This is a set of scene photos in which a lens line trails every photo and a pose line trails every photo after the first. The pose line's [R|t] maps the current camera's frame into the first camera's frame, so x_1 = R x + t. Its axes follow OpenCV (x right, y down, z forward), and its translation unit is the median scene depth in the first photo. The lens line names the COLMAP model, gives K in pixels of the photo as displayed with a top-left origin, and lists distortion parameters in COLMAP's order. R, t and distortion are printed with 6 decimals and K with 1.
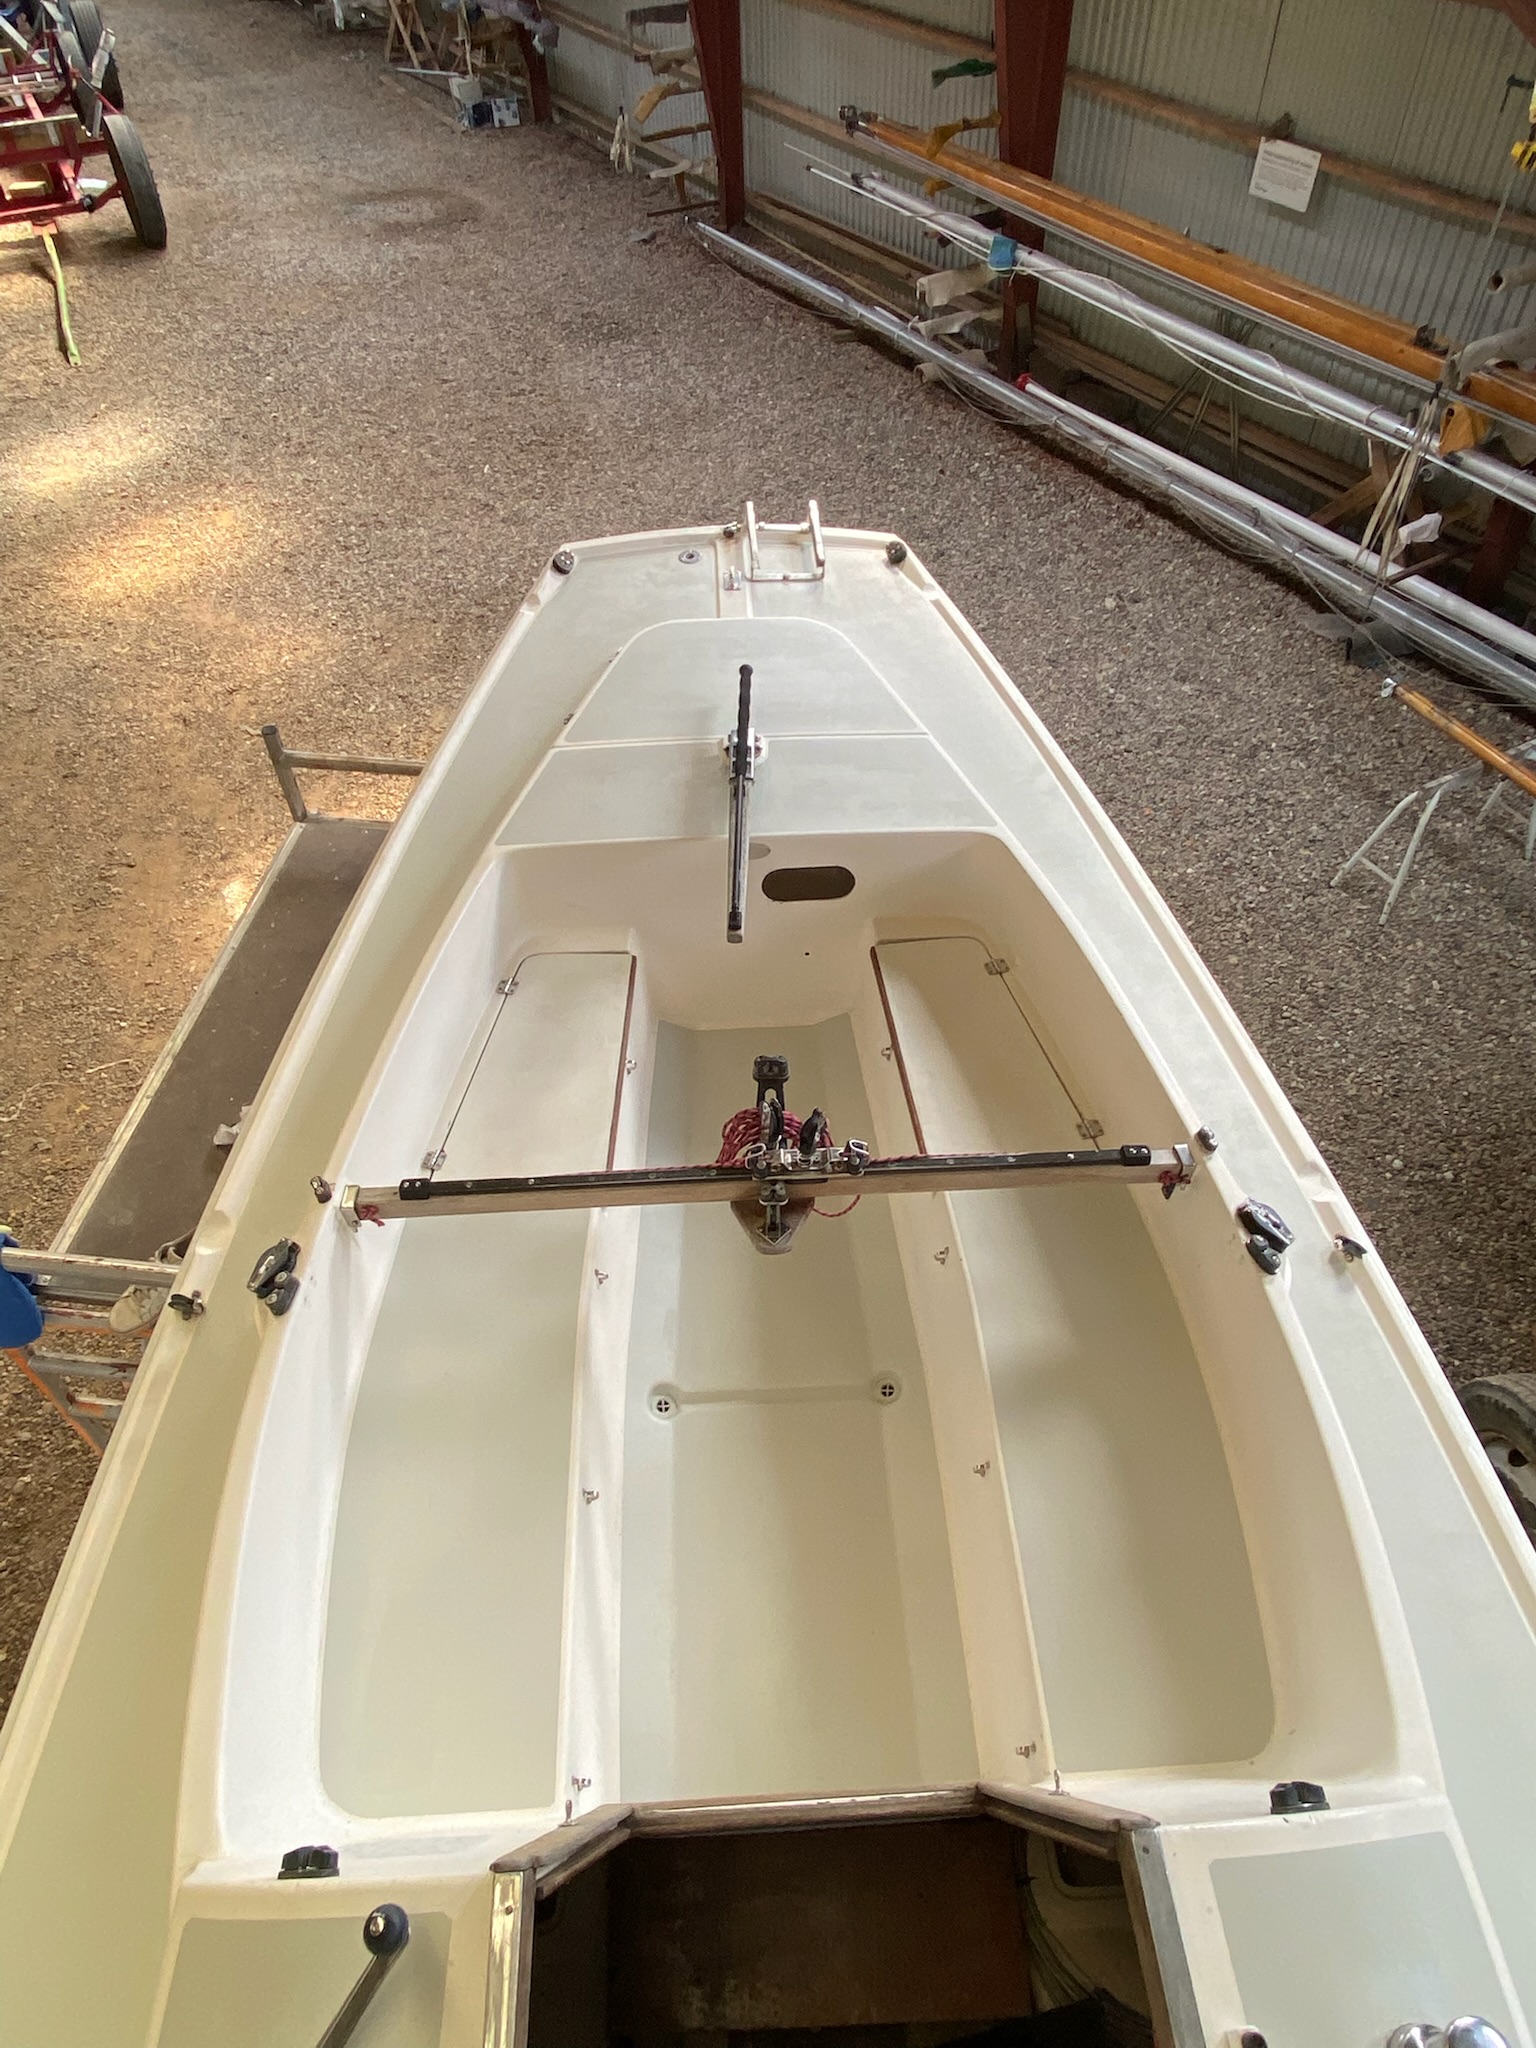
lens RADIAL K [[1393.3, 0, 805.0], [0, 1393.3, 1022.4], [0, 0, 1]] dist [0.003103, -0.004045]
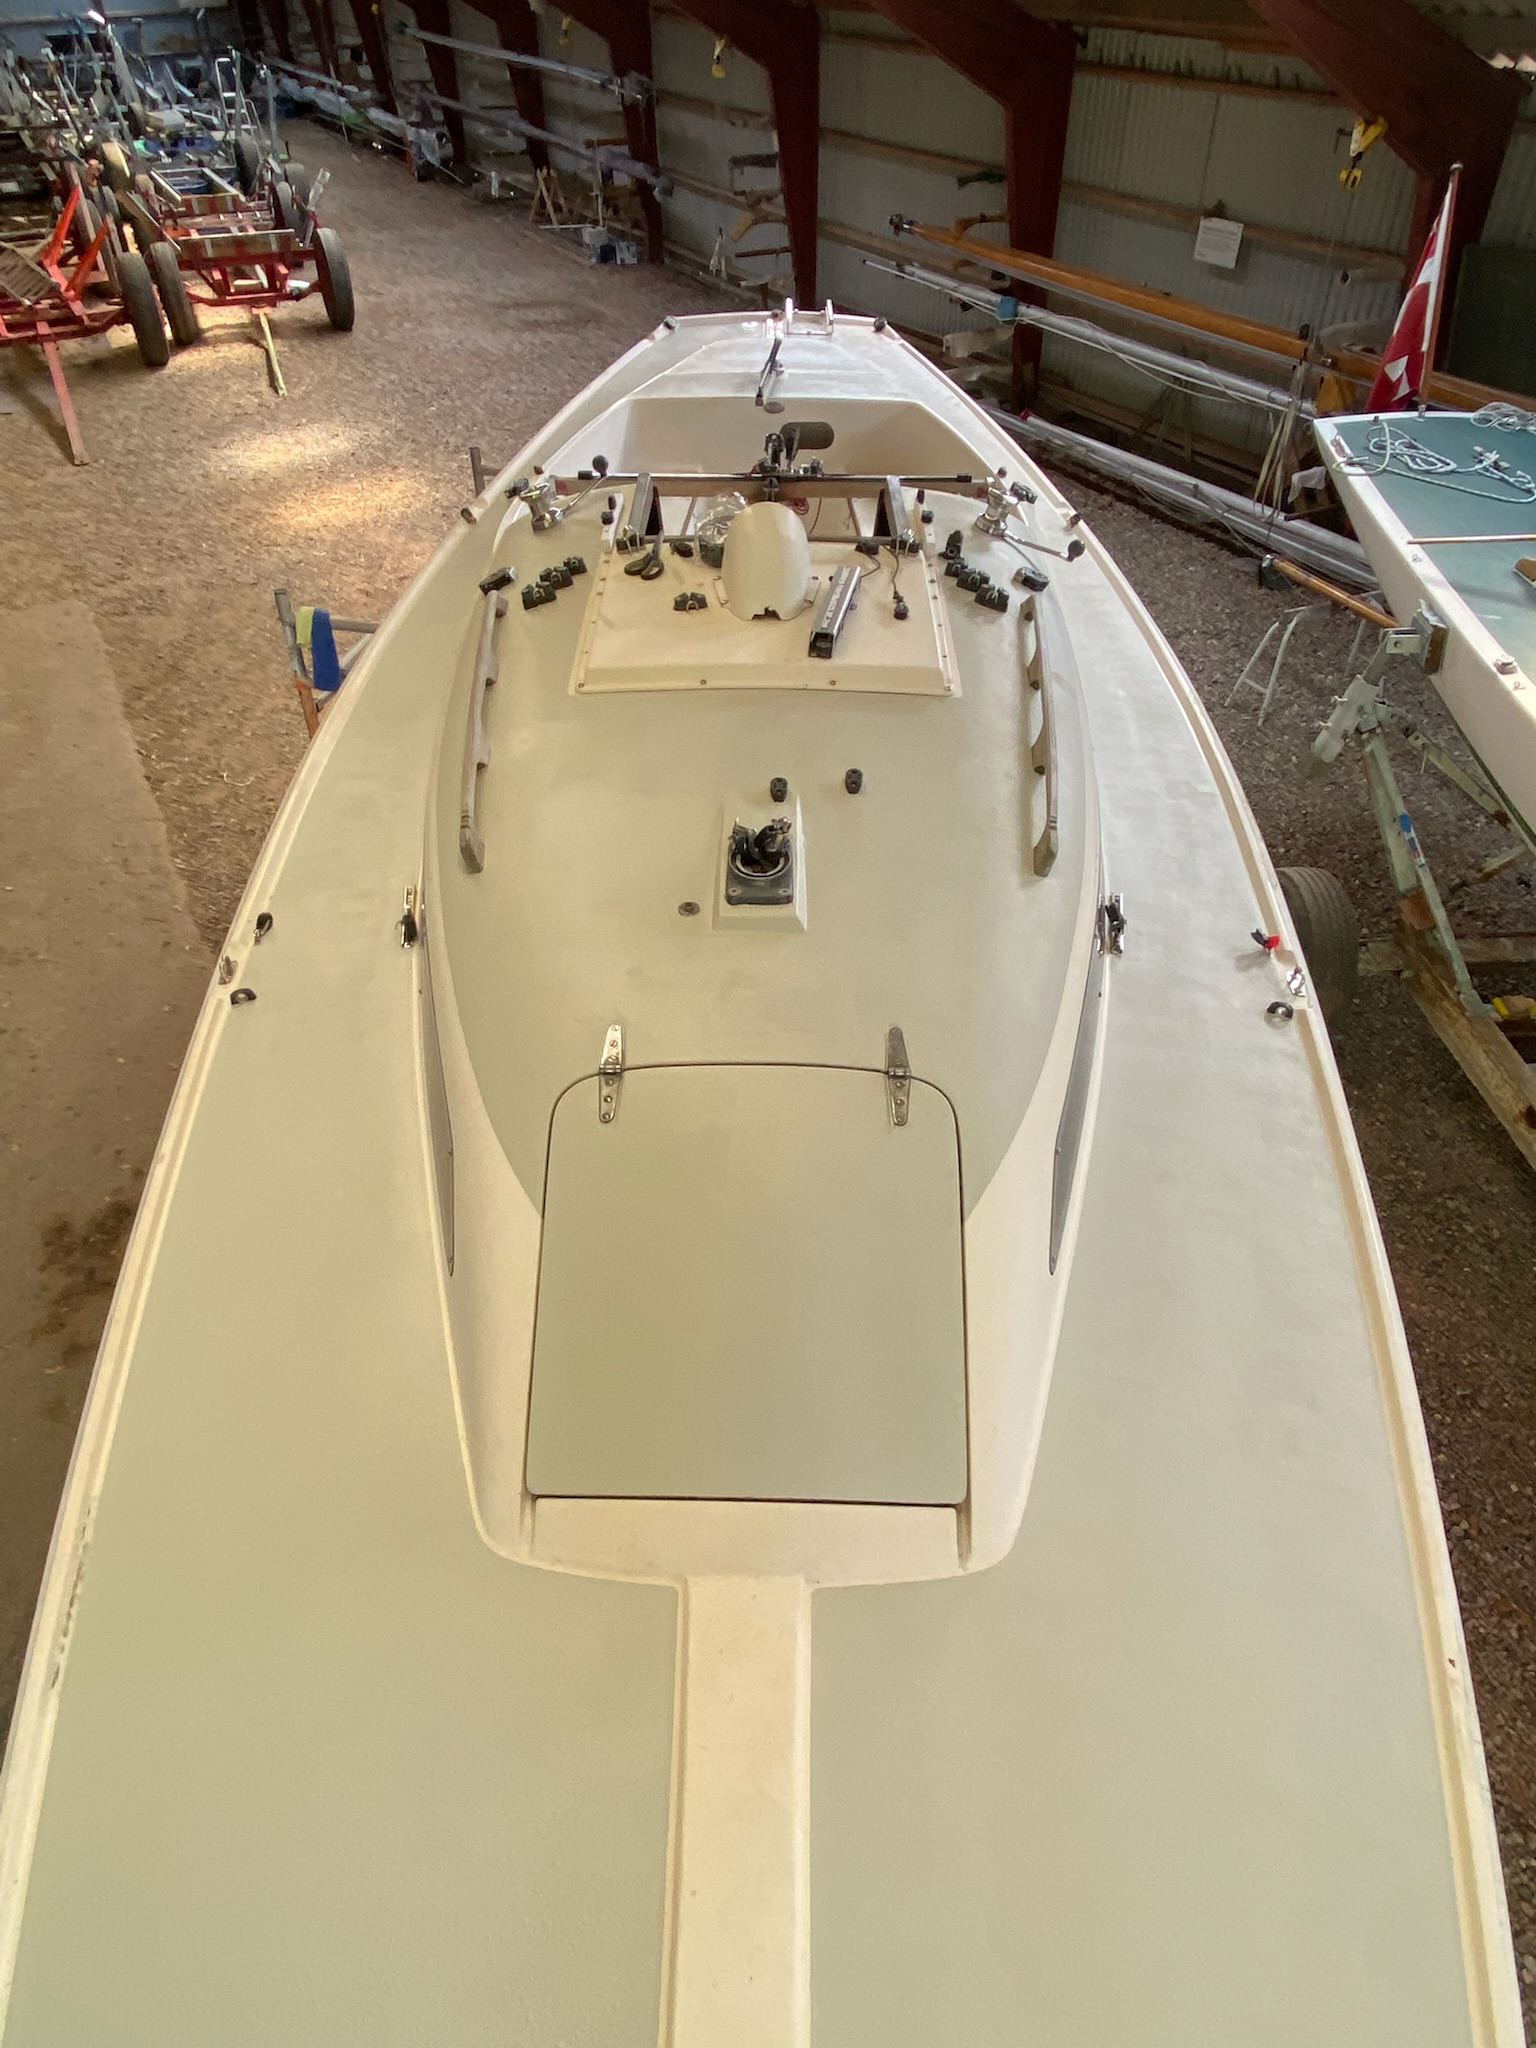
lens RADIAL K [[1393.3, 0, 805.0], [0, 1393.3, 1022.4], [0, 0, 1]] dist [0.003103, -0.004045]
pose [[0.998279, 0.043057, -0.039811, 0.029494], [-0.047861, 0.990506, -0.128869, 0.246574], [0.033885, 0.130553, 0.990862, -0.178085]]
